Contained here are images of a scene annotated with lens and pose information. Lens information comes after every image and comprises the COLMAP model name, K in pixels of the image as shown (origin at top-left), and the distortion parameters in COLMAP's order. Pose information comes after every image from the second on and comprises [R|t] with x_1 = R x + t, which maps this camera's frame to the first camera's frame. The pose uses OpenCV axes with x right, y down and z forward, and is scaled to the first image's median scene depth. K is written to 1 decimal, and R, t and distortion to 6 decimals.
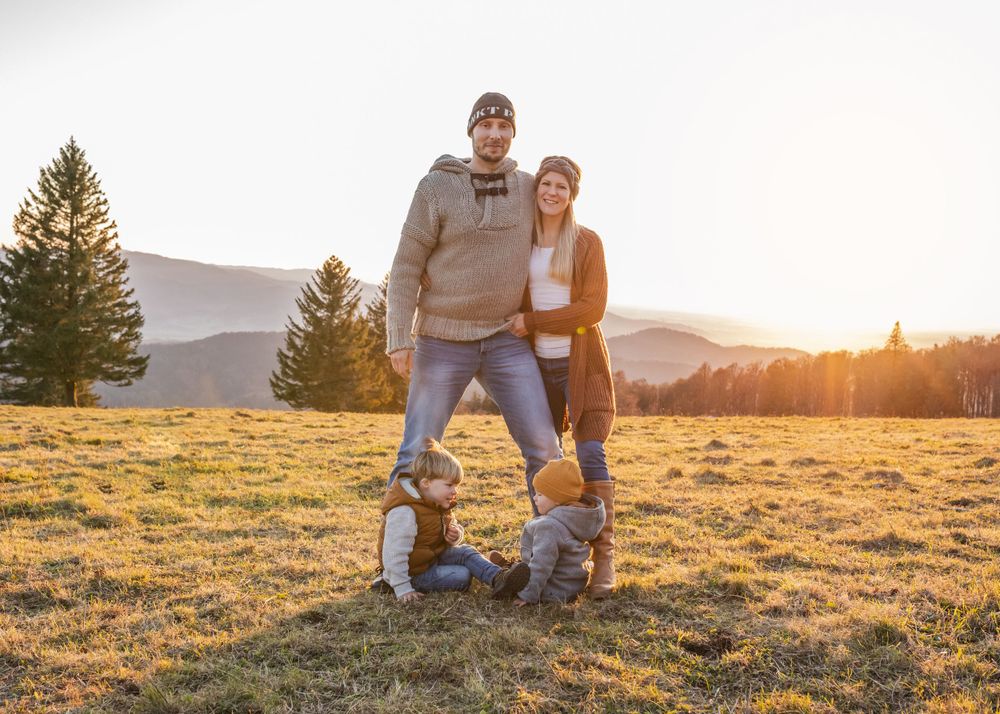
lens RADIAL K [[1016.9, 0, 500.0], [0, 1016.9, 357.0], [0, 0, 1]] dist [-0.069072, 0.103793]
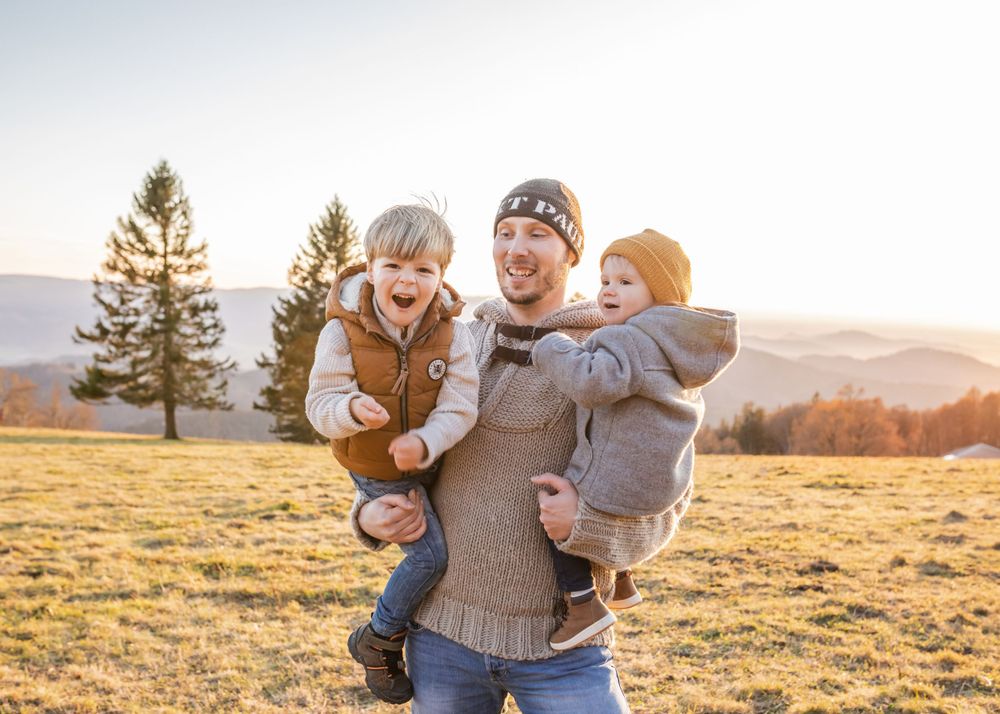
lens RADIAL K [[1016.9, 0, 500.0], [0, 1016.9, 357.0], [0, 0, 1]] dist [-0.069072, 0.103793]
pose [[0.971141, -0.020618, -0.237611, 0.002669], [0.014059, 0.999473, -0.029267, -0.008908], [0.238089, 0.025081, 0.970919, -0.015459]]
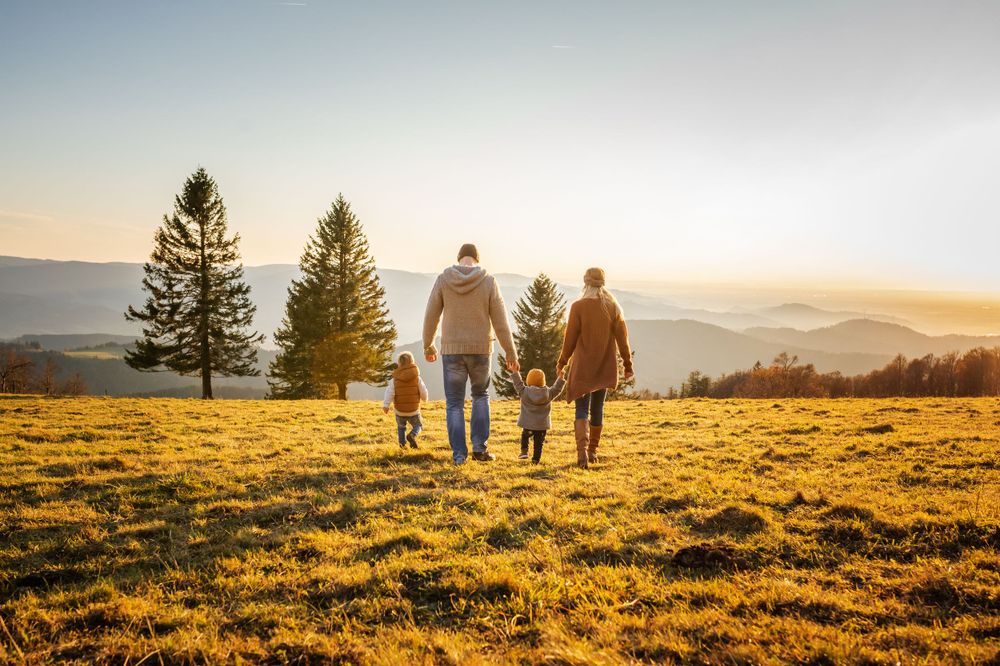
lens RADIAL K [[959.0, 0, 500.0], [0, 959.0, 333.0], [0, 0, 1]] dist [-0.075804, 0.000402]
pose [[0.979480, -0.029231, -0.199409, 0.012855], [0.024393, 0.999347, -0.026675, -0.003114], [0.200059, 0.021264, 0.979553, -0.152591]]
